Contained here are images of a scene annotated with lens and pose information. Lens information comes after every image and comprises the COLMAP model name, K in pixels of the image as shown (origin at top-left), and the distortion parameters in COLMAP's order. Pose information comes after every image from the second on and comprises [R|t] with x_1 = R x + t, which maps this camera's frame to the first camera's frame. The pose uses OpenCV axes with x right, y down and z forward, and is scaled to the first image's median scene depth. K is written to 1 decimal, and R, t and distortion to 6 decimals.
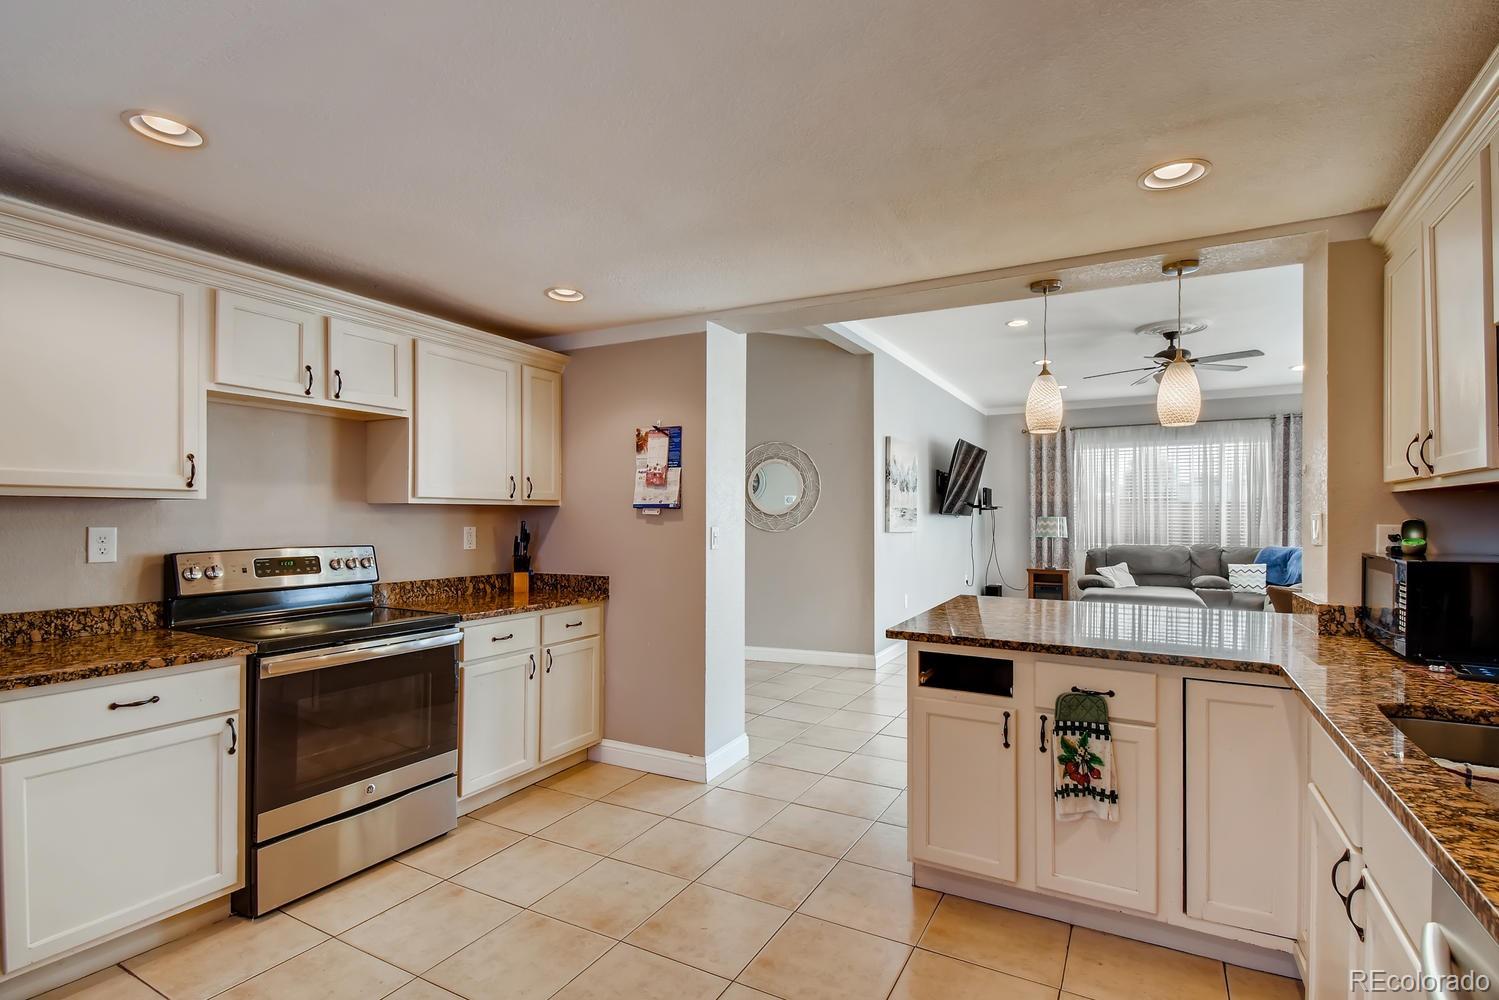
lens RADIAL K [[705.6, 0, 747.4], [0, 705.6, 510.1], [0, 0, 1]] dist [0.021255, -0.002744]
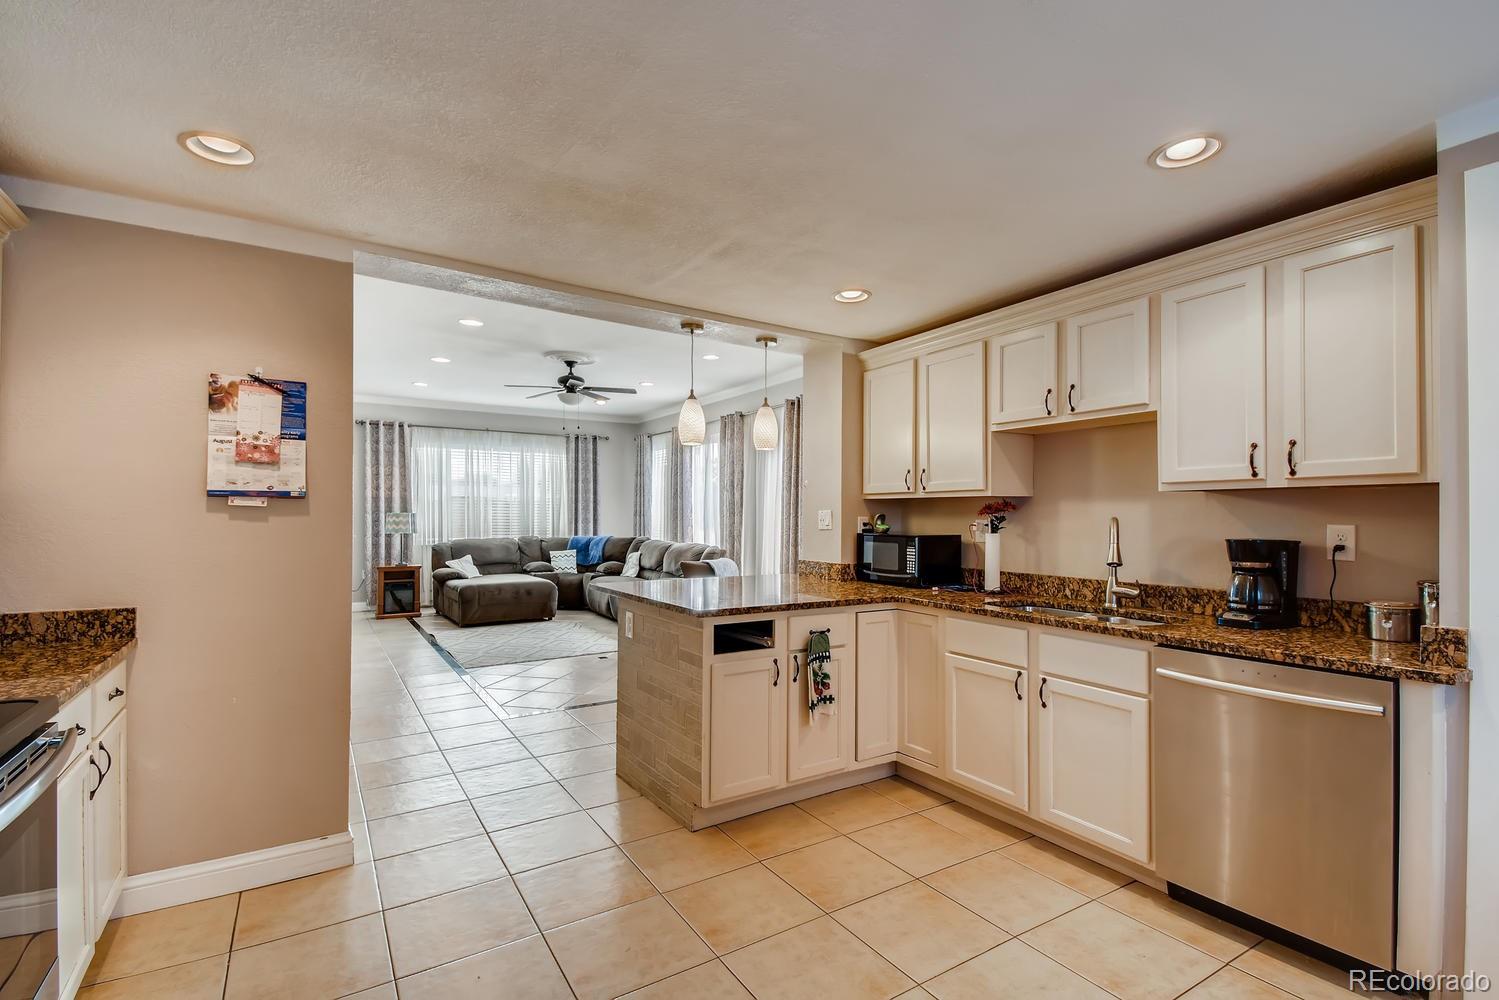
lens RADIAL K [[705.6, 0, 742.8], [0, 705.6, 503.6], [0, 0, 1]] dist [0.021255, -0.002744]
pose [[0.473141, 0.015444, 0.880851, -0.504991], [-0.011197, 0.999871, -0.011516, 0.006411], [-0.880915, -0.004414, 0.473253, 0.262370]]
